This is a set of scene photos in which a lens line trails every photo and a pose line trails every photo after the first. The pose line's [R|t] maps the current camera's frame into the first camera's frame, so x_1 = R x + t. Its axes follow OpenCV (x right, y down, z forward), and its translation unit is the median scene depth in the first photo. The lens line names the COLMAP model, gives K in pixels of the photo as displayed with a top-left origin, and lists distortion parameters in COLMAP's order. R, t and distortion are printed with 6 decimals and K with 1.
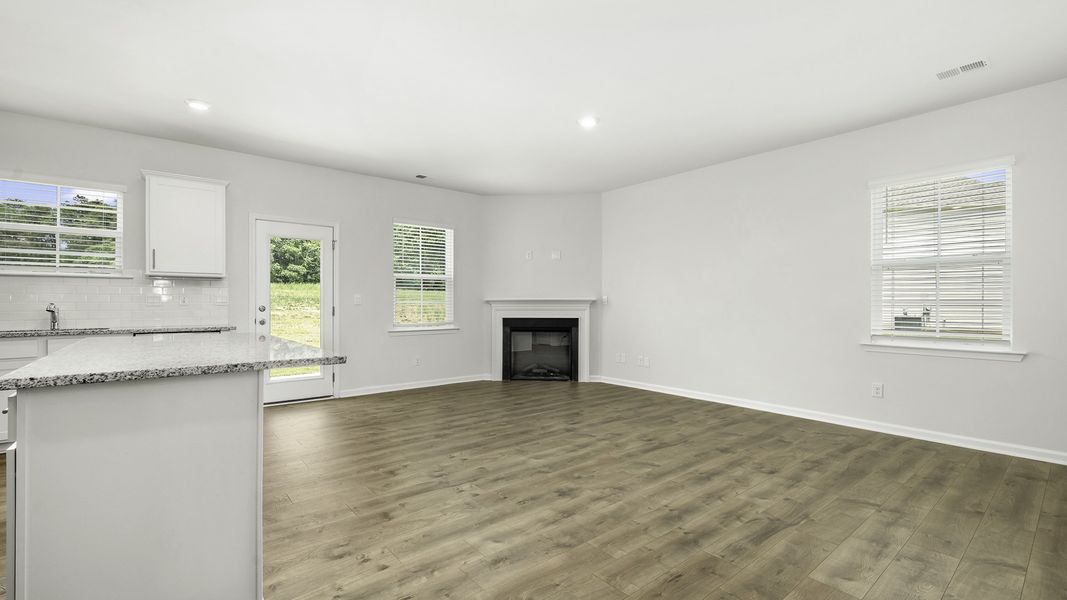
lens RADIAL K [[461.9, 0, 531.1], [0, 461.9, 301.6], [0, 0, 1]] dist [-0.000076, 0.000110]
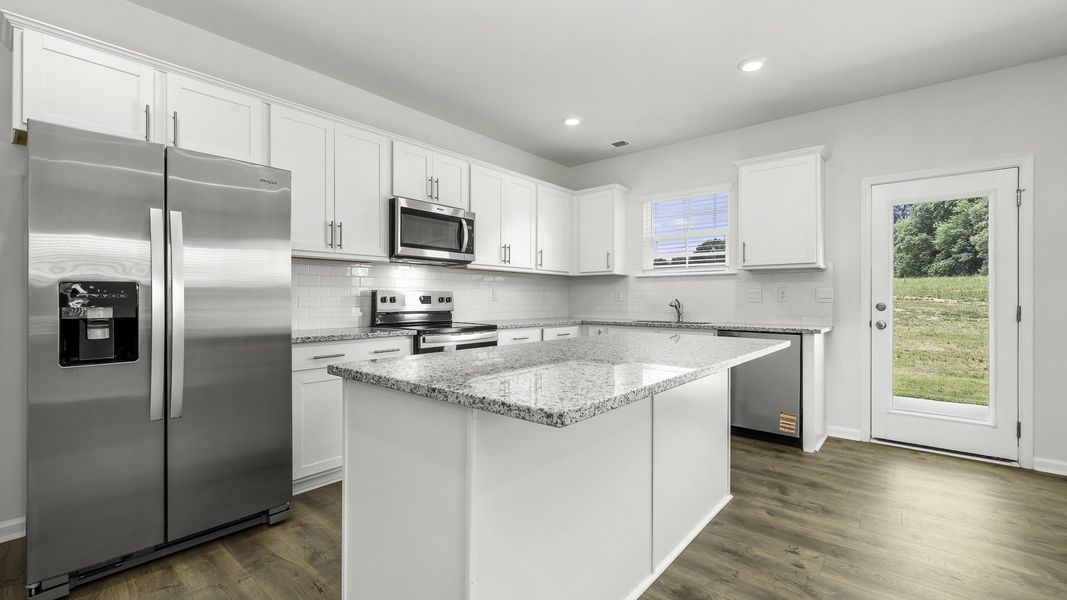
lens RADIAL K [[453.9, 0, 526.6], [0, 453.9, 299.0], [0, 0, 1]] dist [0.001308, 0.000361]
pose [[0.177480, 0.003781, -0.984117, 0.029814], [-0.000459, 0.999993, 0.003759, -0.000323], [0.984124, -0.000215, 0.177480, 0.528566]]
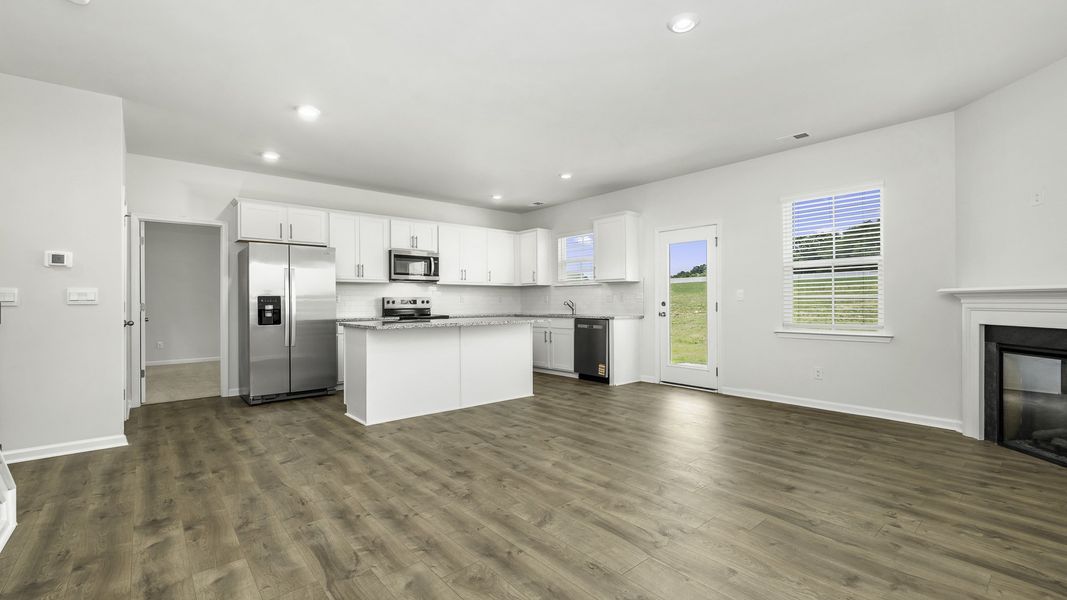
lens RADIAL K [[461.9, 0, 531.1], [0, 461.9, 301.6], [0, 0, 1]] dist [-0.000076, 0.000110]
pose [[0.011356, 0.001887, -0.999934, 1.027256], [0.009534, 0.999953, 0.001996, 0.005612], [0.999890, -0.009556, 0.011338, 1.017207]]
